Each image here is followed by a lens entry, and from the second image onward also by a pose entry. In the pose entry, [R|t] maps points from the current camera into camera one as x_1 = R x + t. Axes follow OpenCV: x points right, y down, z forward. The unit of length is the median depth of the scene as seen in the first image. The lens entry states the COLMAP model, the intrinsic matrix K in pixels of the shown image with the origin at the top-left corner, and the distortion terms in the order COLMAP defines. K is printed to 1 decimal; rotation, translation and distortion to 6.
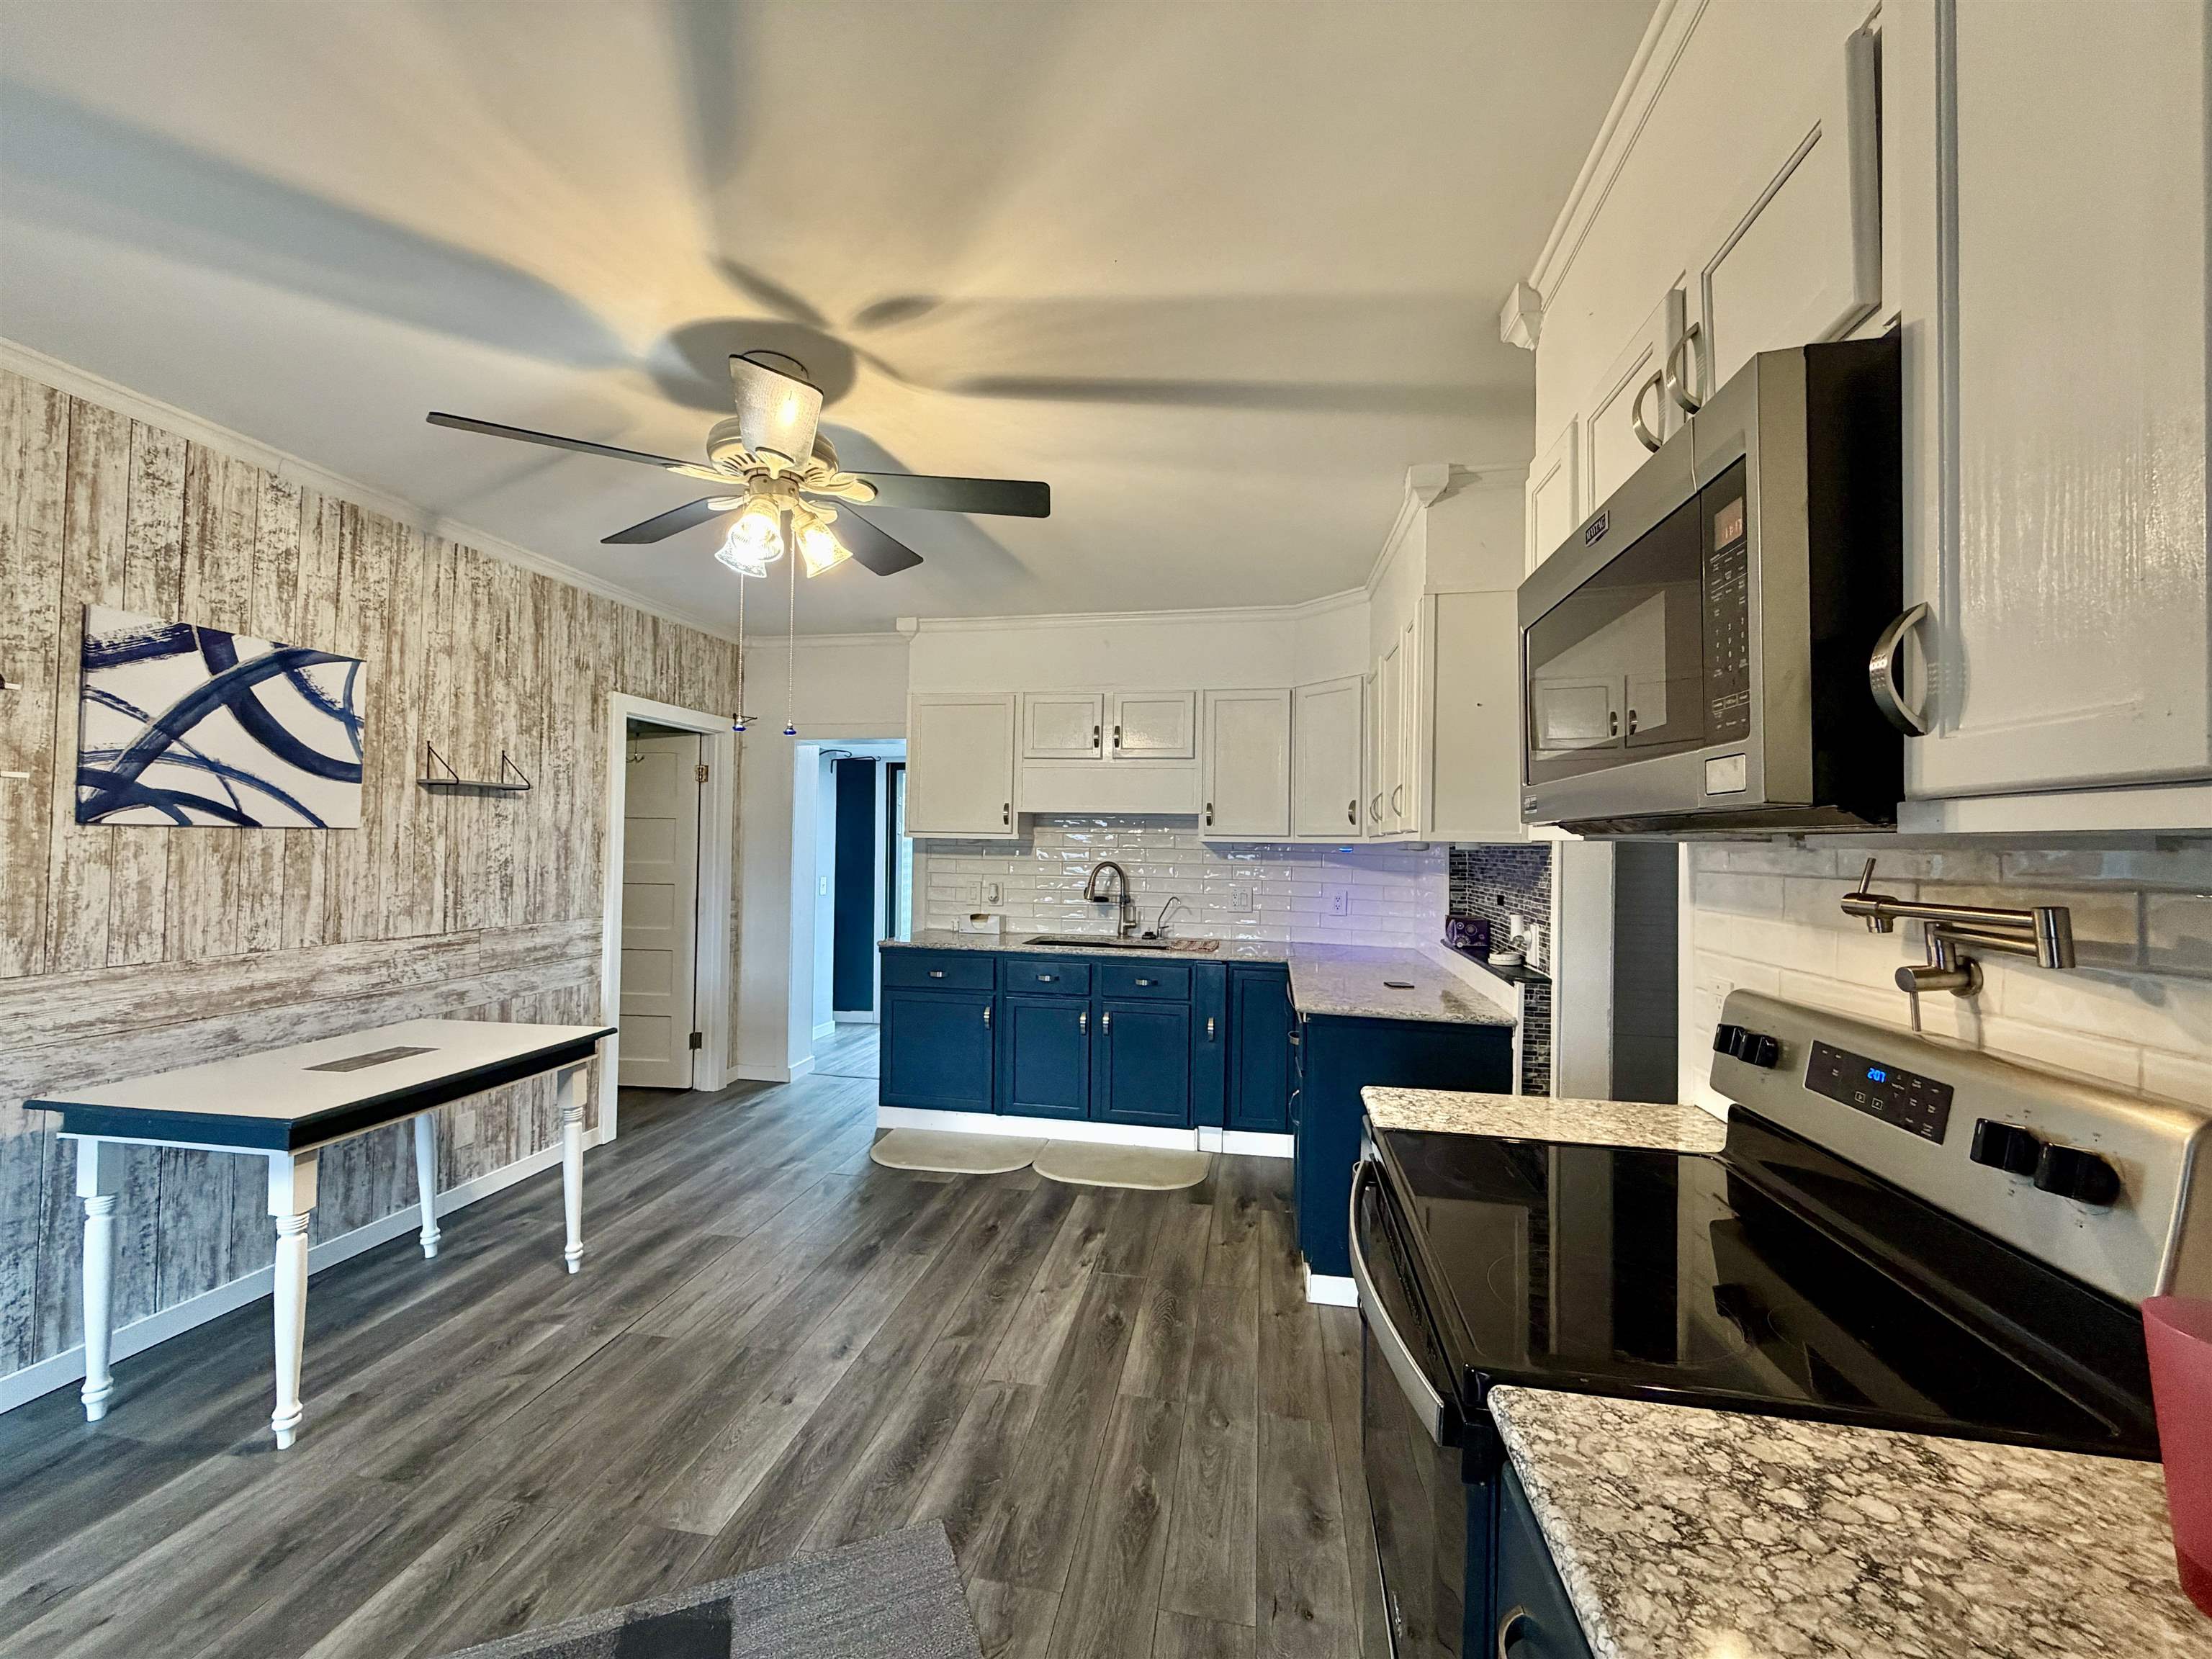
lens RADIAL K [[880.8, 0, 1098.9], [0, 880.8, 828.8], [0, 0, 1]] dist [0.000950, 0.000546]
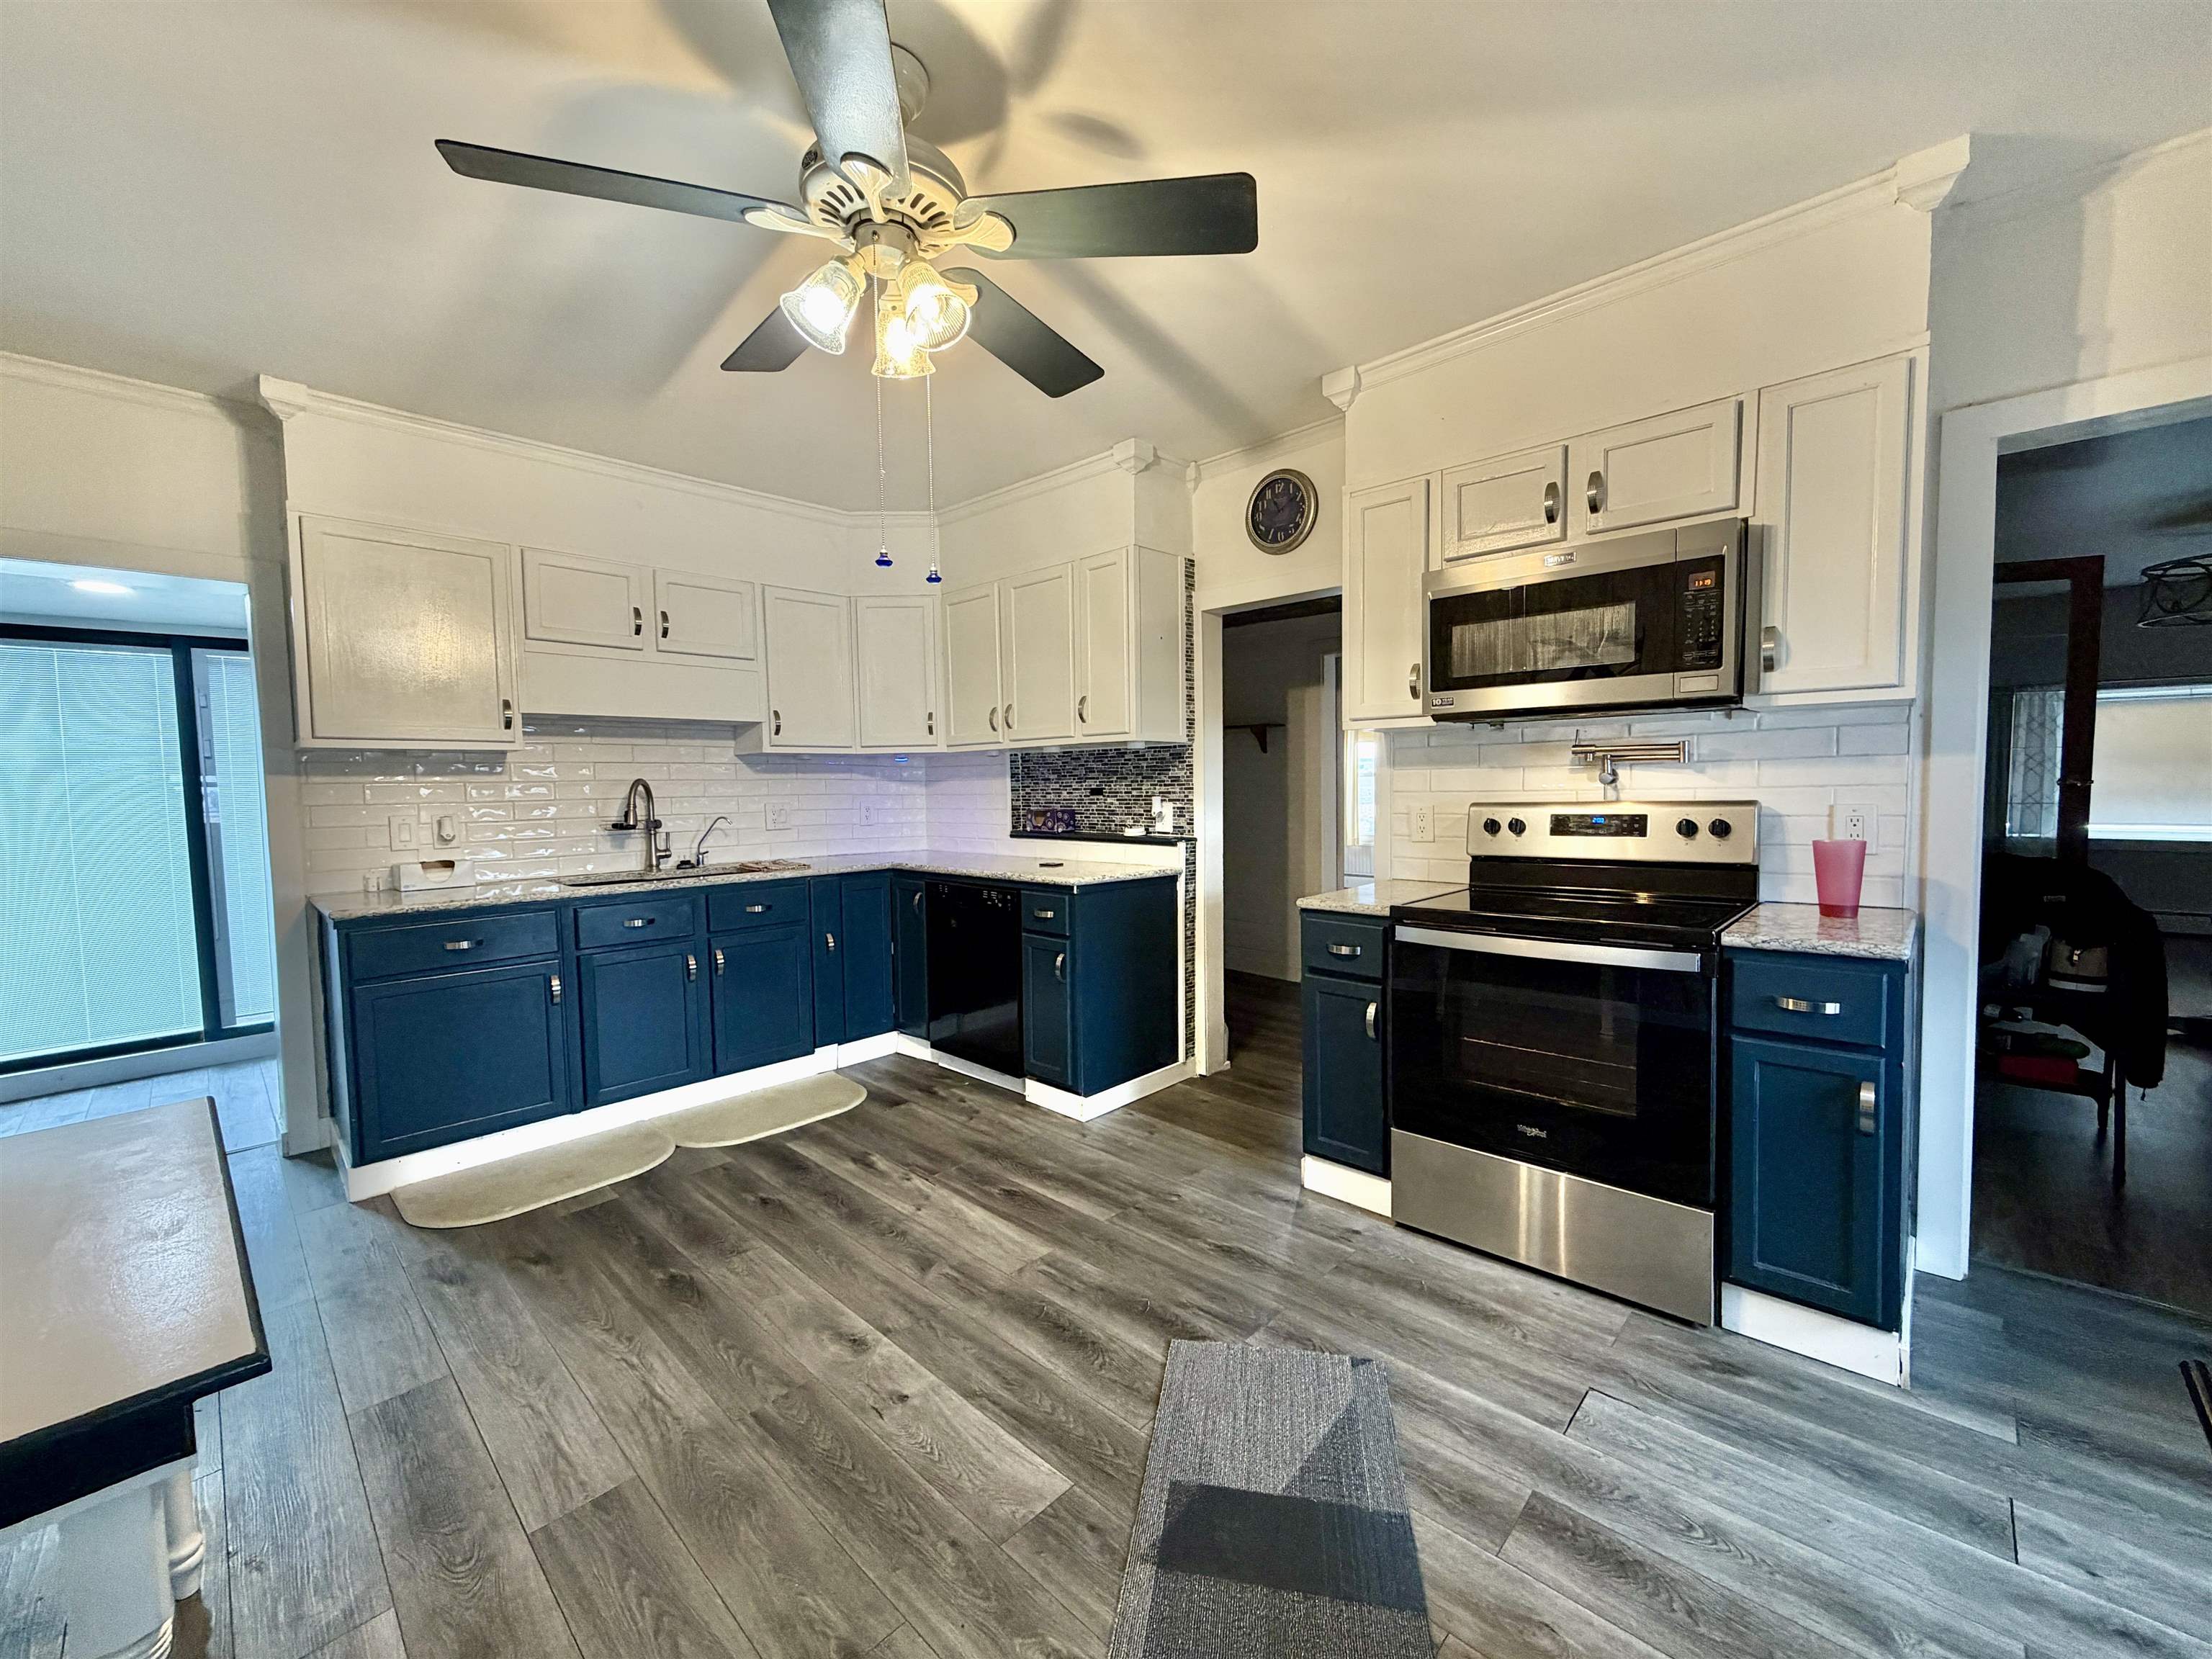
lens RADIAL K [[880.8, 0, 1099.1], [0, 880.8, 829.9], [0, 0, 1]] dist [0.000950, 0.000546]
pose [[0.548568, -0.069227, 0.833235, -0.626627], [0.010414, 0.997055, 0.075981, 0.038456], [-0.836041, -0.033003, 0.547673, 0.283918]]
